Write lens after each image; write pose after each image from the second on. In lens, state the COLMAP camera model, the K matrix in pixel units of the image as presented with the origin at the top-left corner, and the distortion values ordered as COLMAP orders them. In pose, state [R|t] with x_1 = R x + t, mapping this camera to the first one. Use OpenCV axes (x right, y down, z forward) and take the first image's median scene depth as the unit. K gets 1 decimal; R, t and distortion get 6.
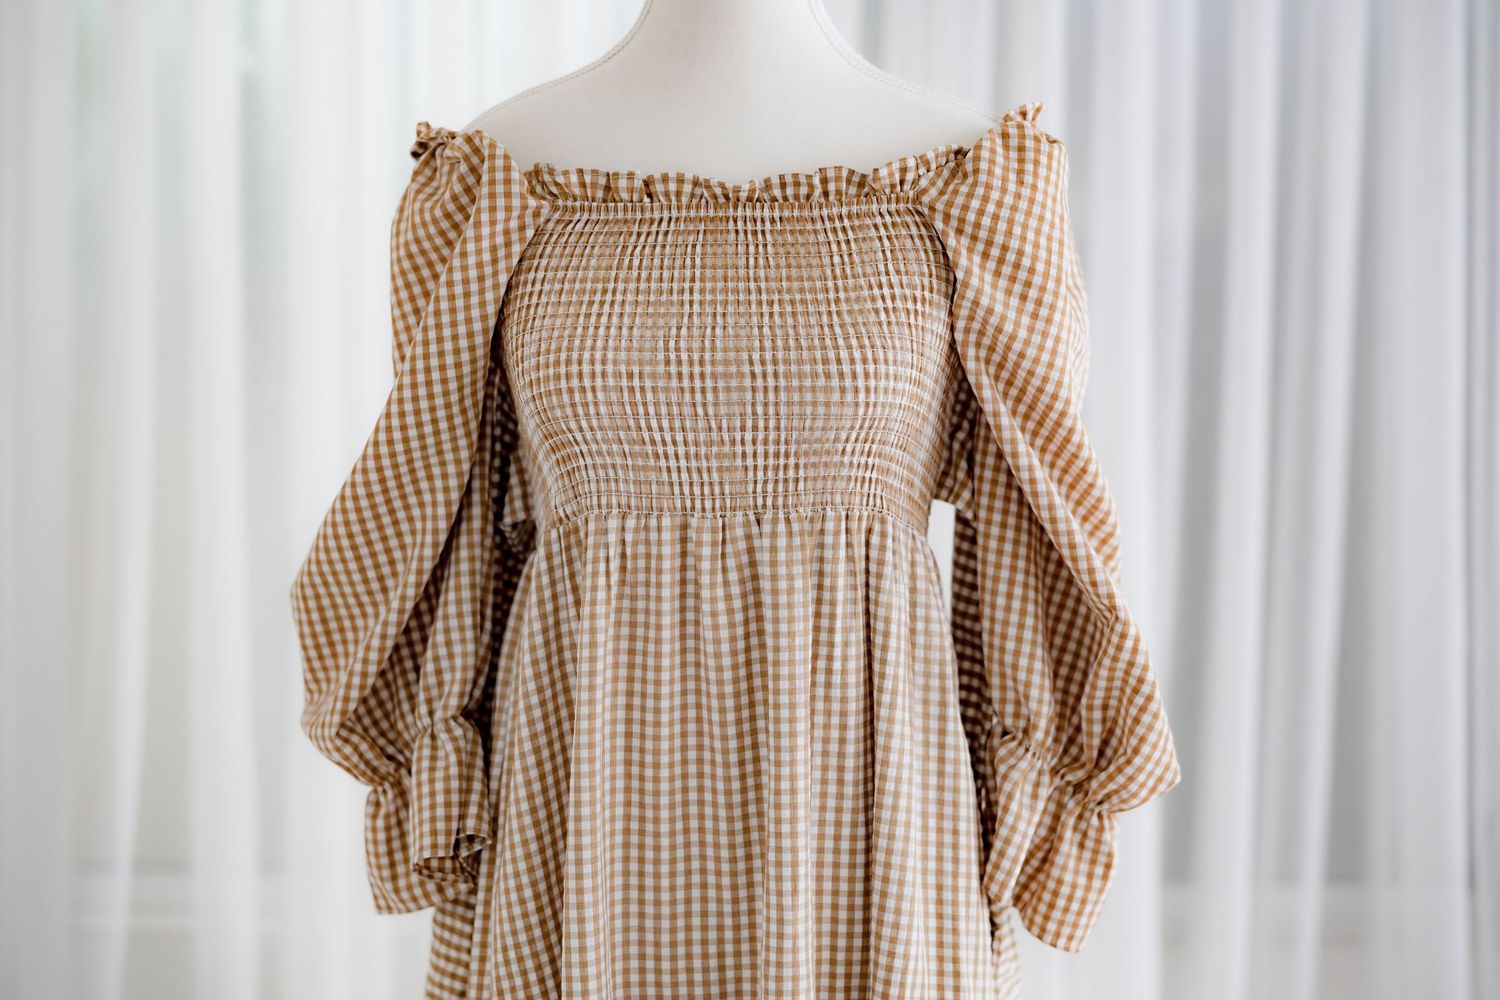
lens RADIAL K [[3003.7, 0, 750.1], [0, 3003.7, 452.9], [0, 0, 1]] dist [0.050594, 0.000000]
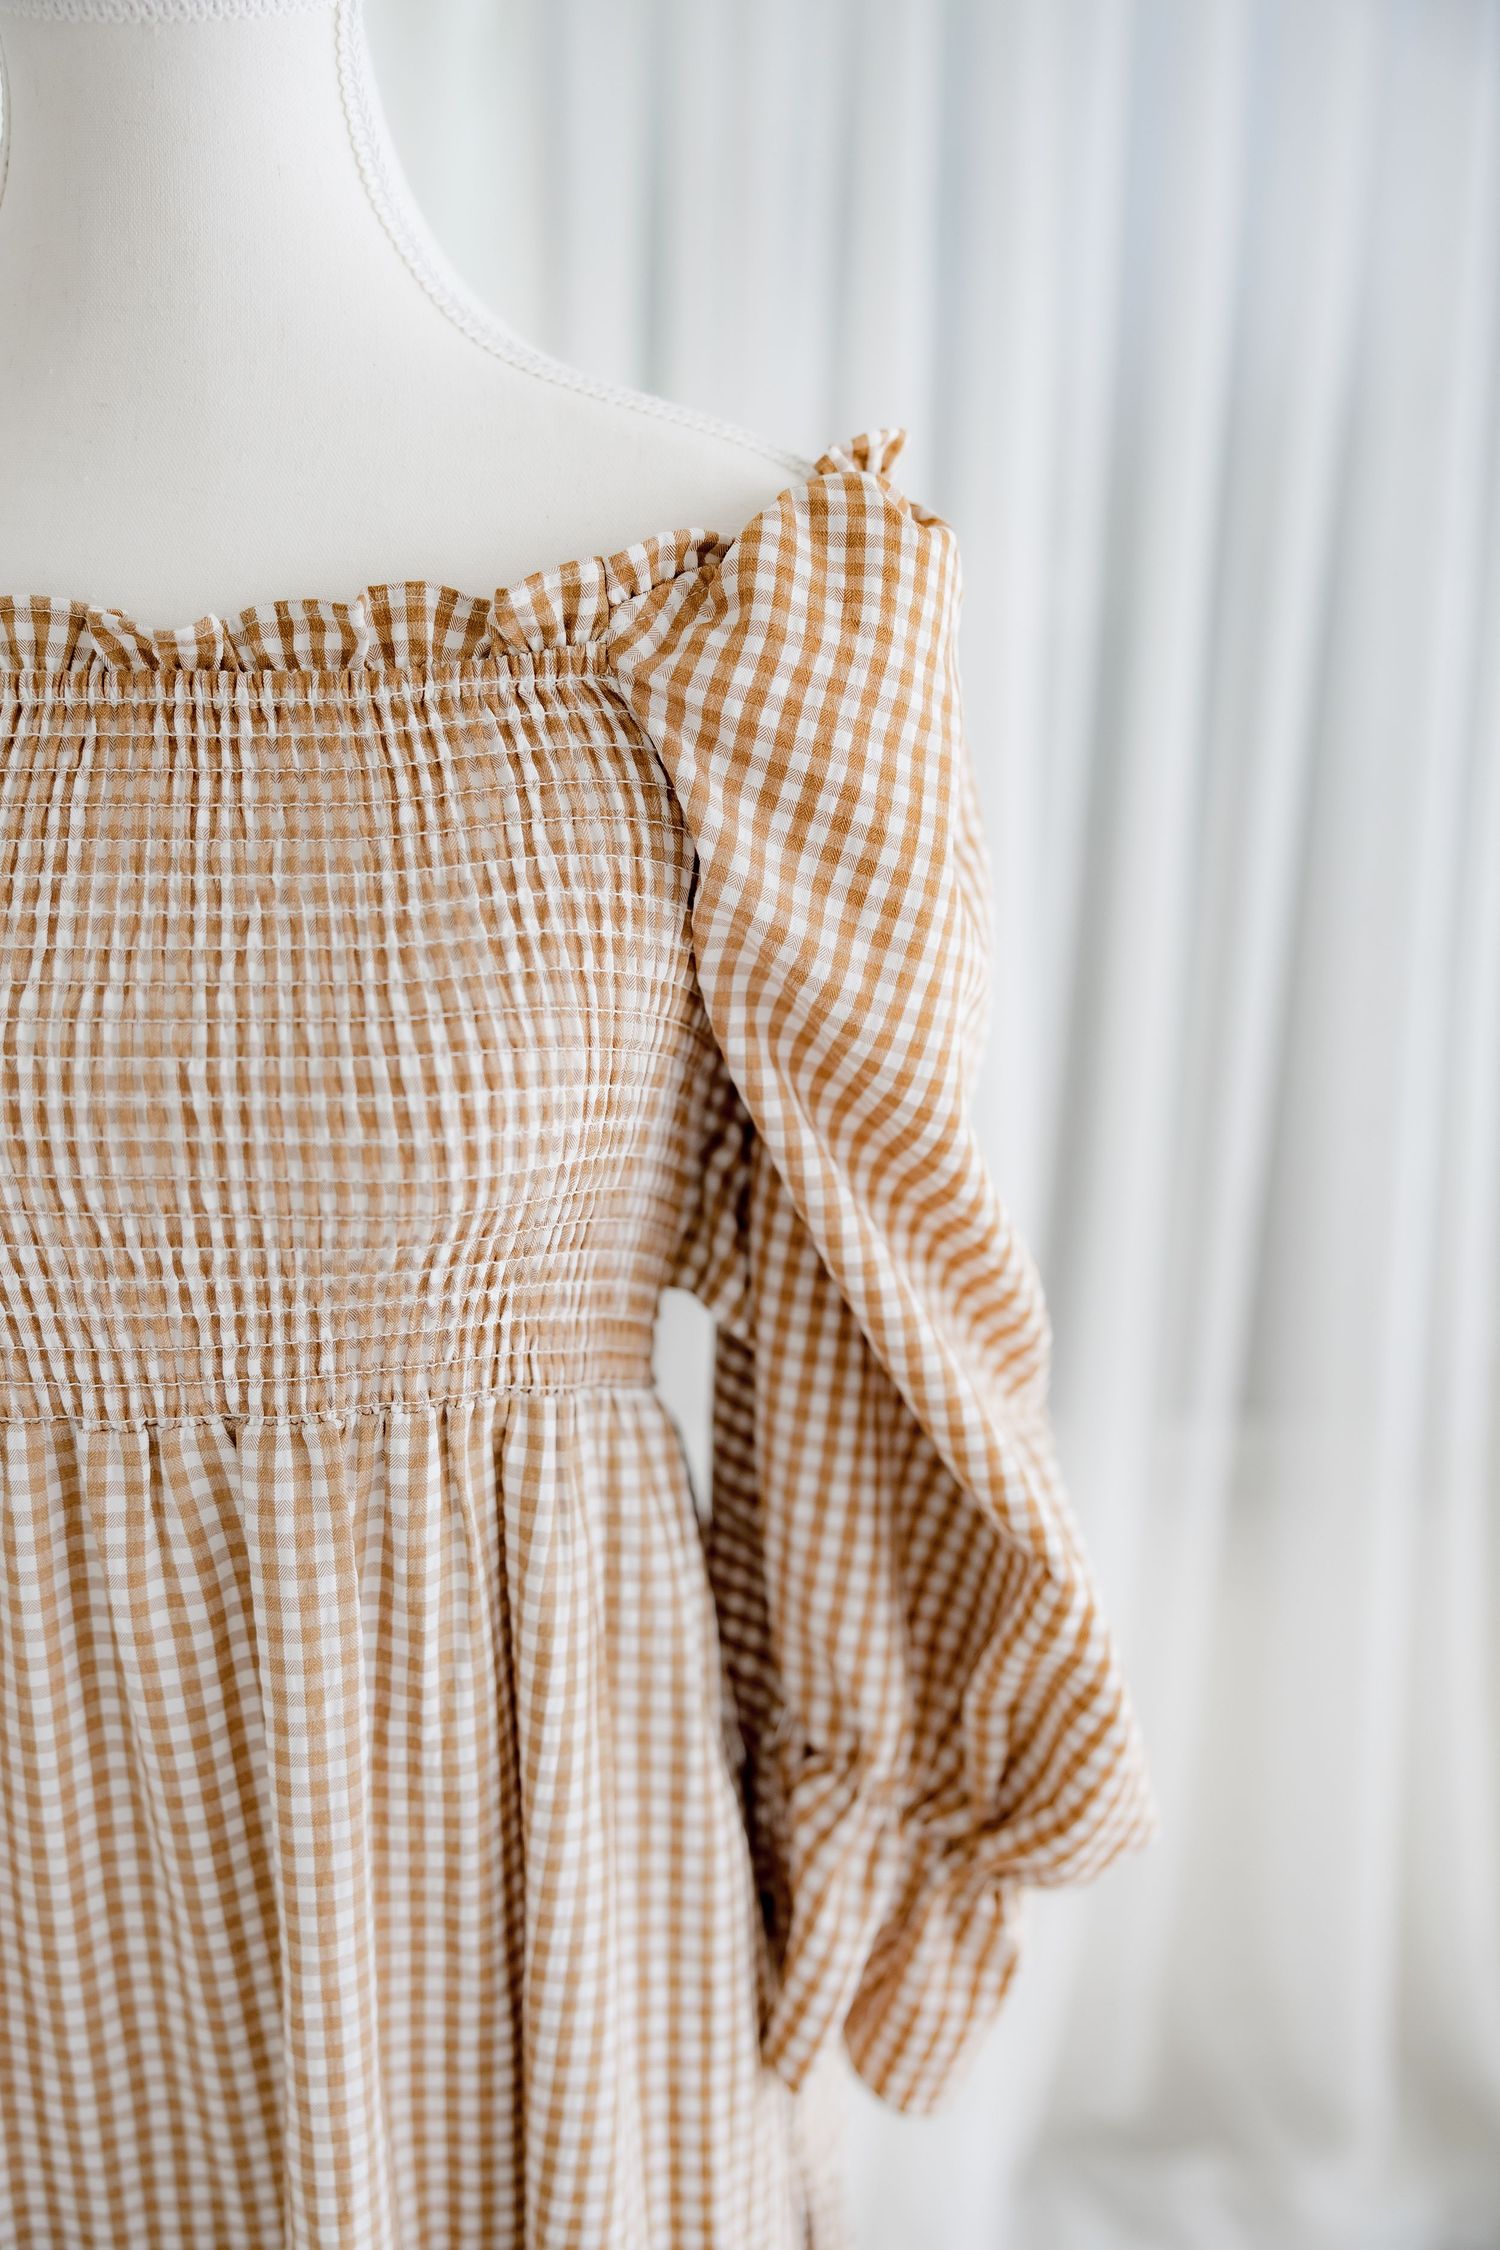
lens RADIAL K [[2173.7, 0, 744.5], [0, 2173.7, 1128.7], [0, 0, 1]] dist [-0.013422, 0.000000]
pose [[0.999382, -0.005453, 0.034725, 0.063691], [-0.000931, 0.983439, 0.181238, -0.075085], [-0.035138, -0.181159, 0.982826, 0.685599]]
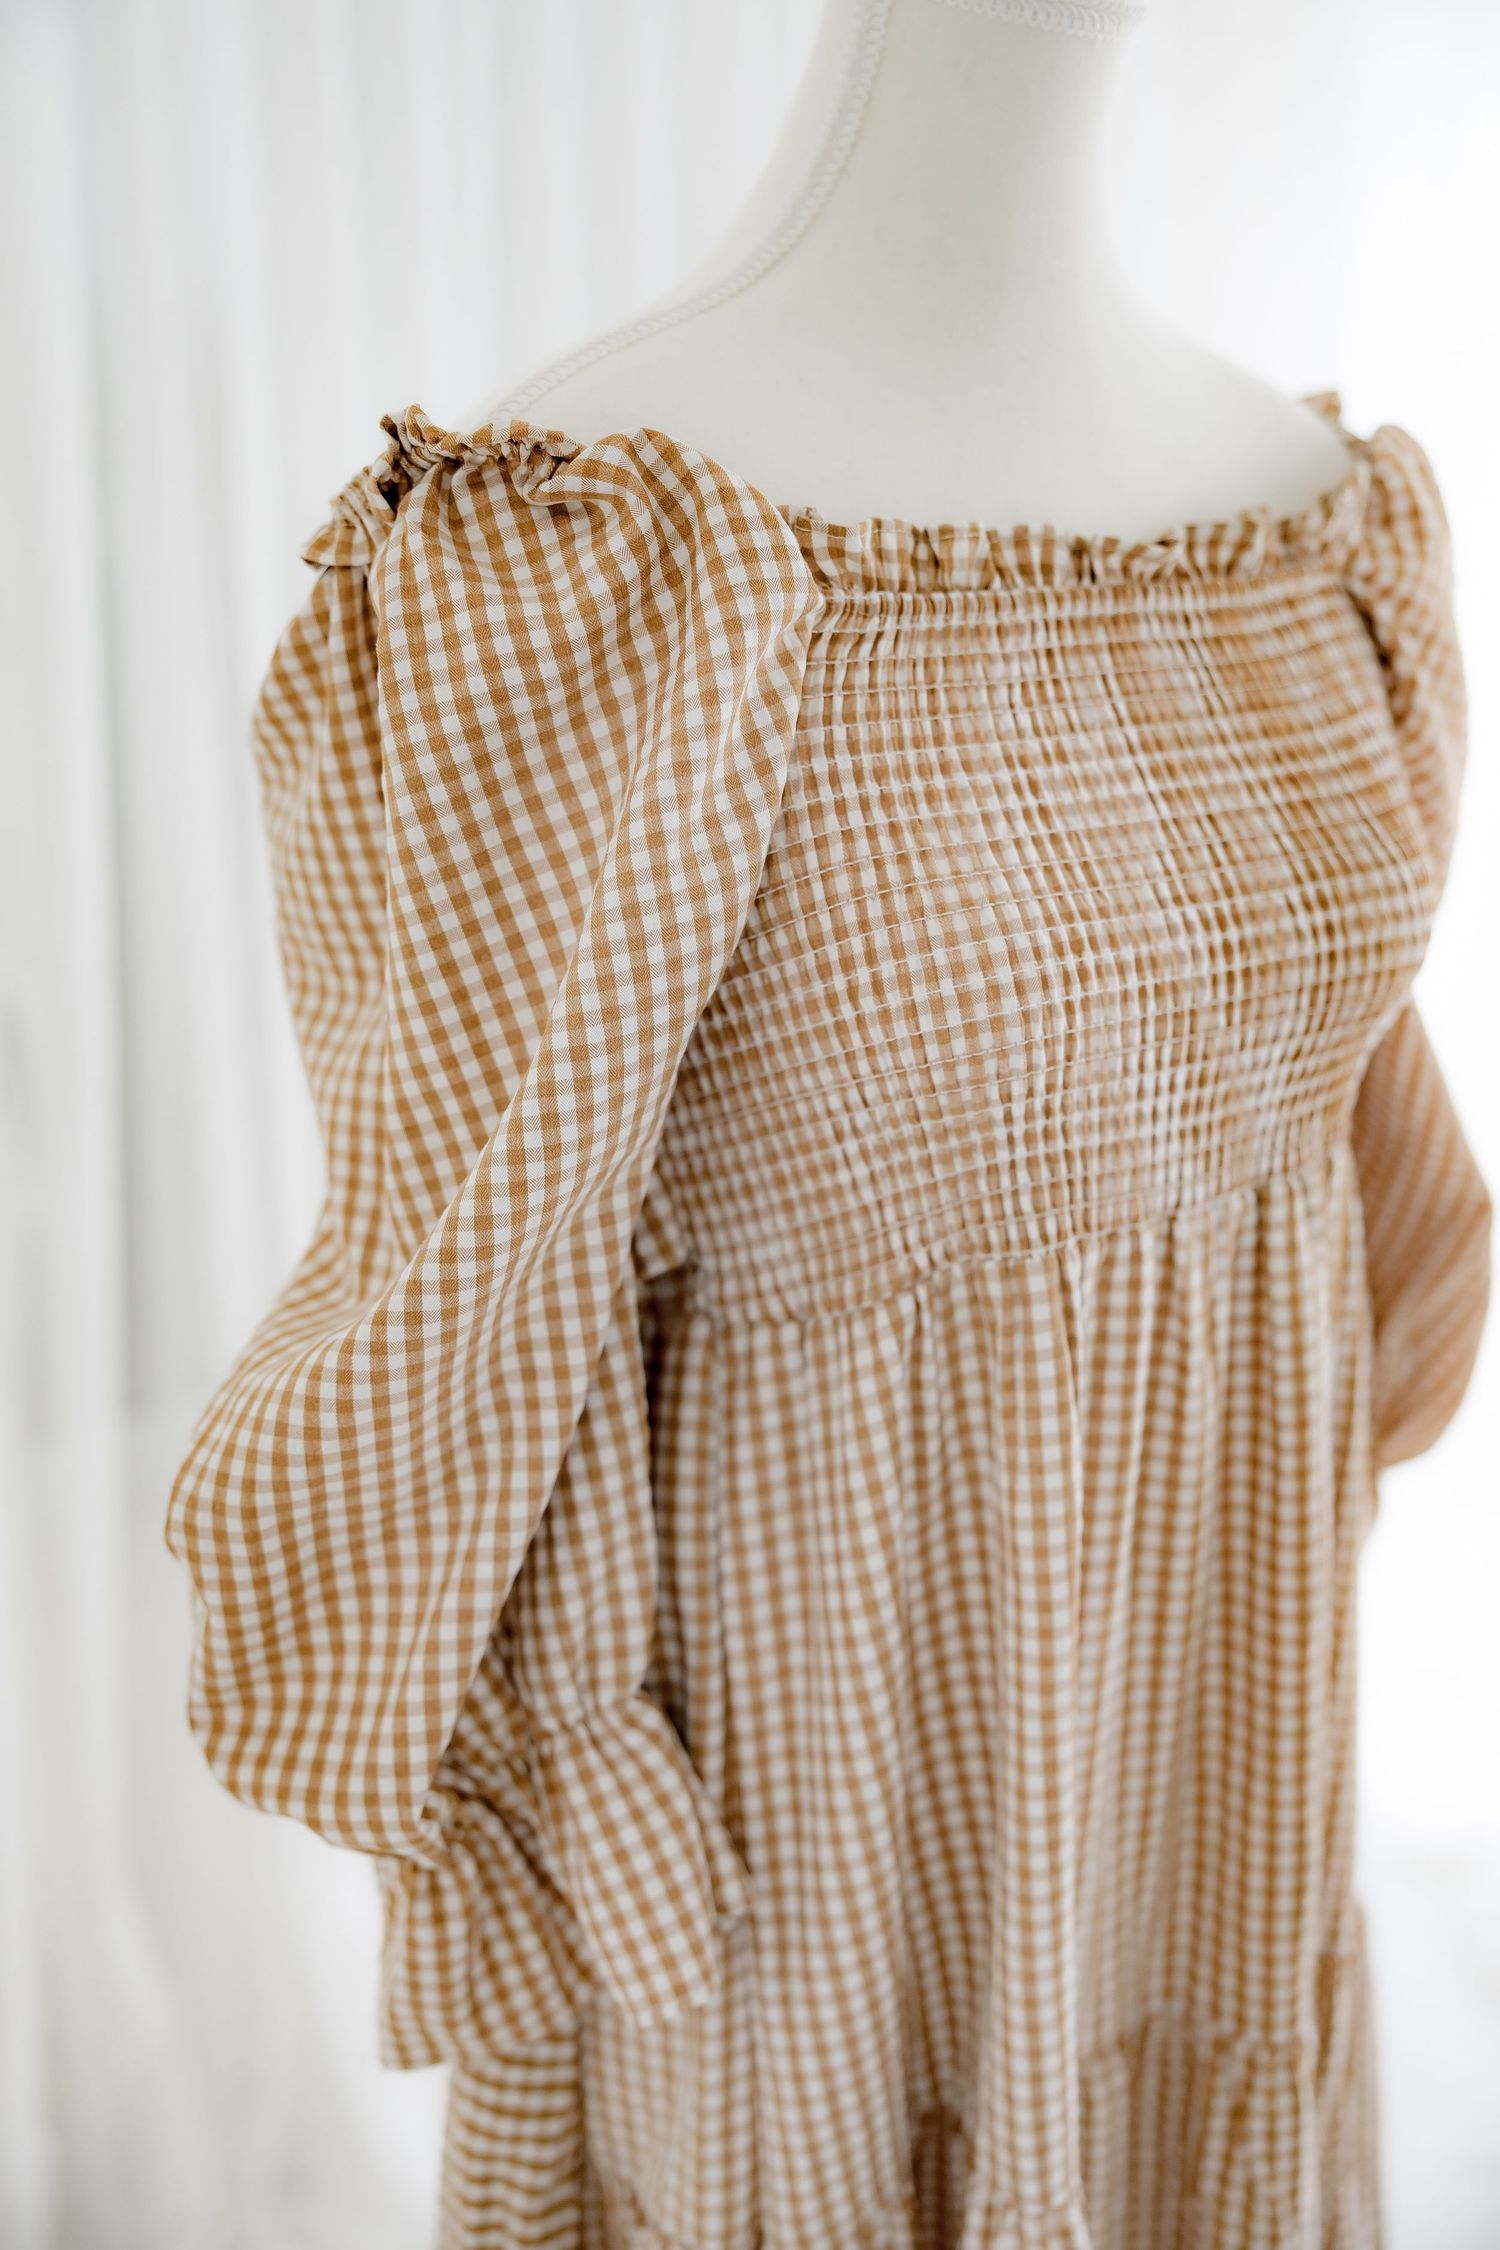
lens RADIAL K [[2201.7, 0, 751.0], [0, 2201.7, 1120.1], [0, 0, 1]] dist [-0.017971, 0.000000]
pose [[0.748830, -0.191256, 0.634567, -0.301233], [0.062935, 0.973651, 0.219187, -0.080241], [-0.659767, -0.124198, 0.741136, 0.756032]]
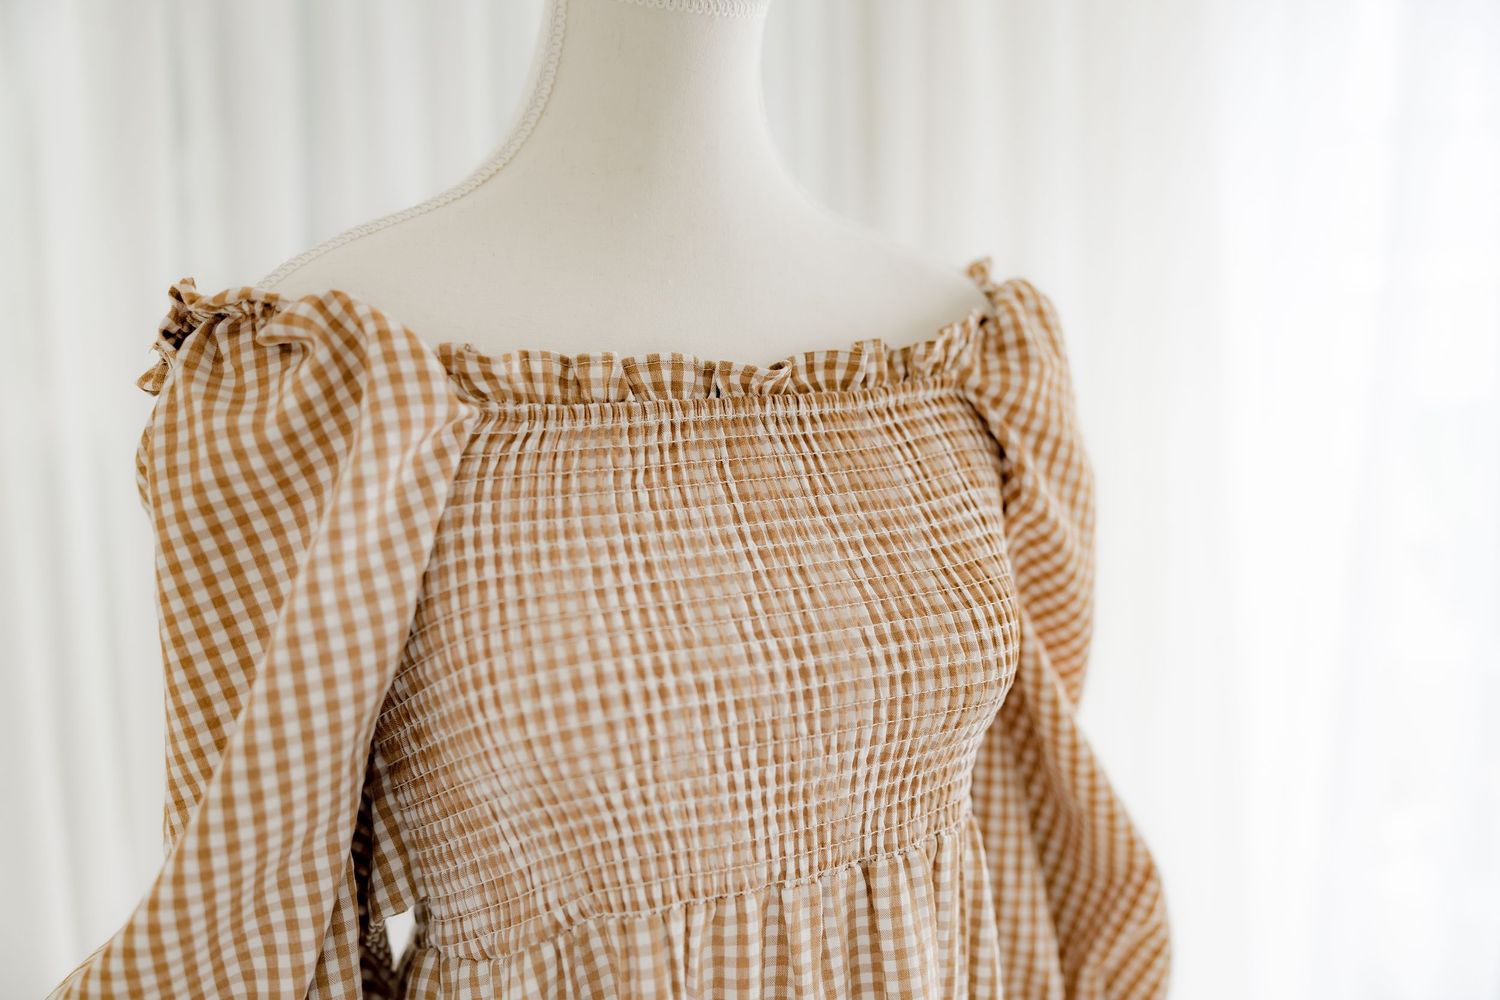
lens RADIAL K [[1467.8, 0, 751.0], [0, 1467.8, 503.7], [0, 0, 1]] dist [-0.017971, 0.000000]
pose [[0.826086, -0.081021, 0.557690, -0.189176], [0.073140, 0.996655, 0.036454, -0.071113], [-0.558778, 0.010676, 0.829249, 0.726766]]
